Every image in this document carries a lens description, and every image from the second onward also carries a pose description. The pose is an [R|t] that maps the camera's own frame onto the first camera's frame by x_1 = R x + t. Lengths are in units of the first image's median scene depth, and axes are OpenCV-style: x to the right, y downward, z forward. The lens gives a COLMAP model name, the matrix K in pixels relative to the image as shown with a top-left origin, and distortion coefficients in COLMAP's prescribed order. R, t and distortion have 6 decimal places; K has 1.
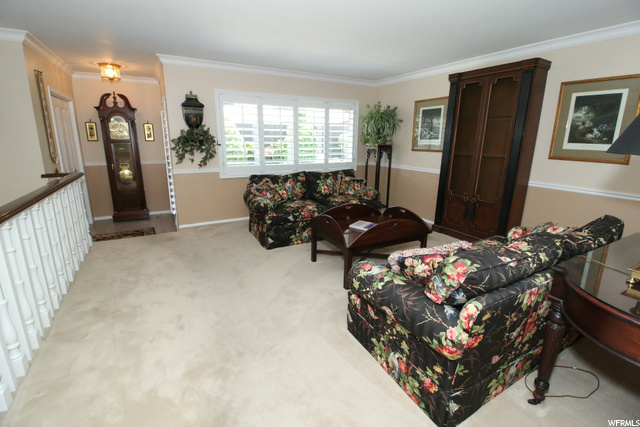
lens RADIAL K [[291.3, 0, 322.9], [0, 291.3, 211.2], [0, 0, 1]] dist [-0.006887, -0.008552]
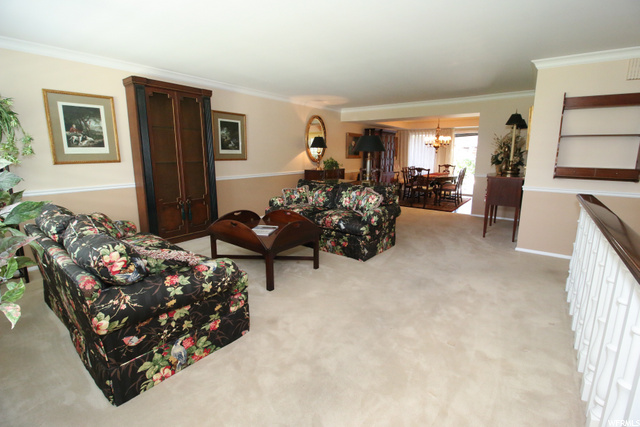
lens RADIAL K [[291.3, 0, 322.1], [0, 291.3, 210.7], [0, 0, 1]] dist [-0.006887, -0.008552]
pose [[-0.390517, -0.206597, 0.897114, -0.617279], [0.201566, 0.931659, 0.302294, -0.211398], [-0.898258, 0.298879, -0.322186, 0.798834]]
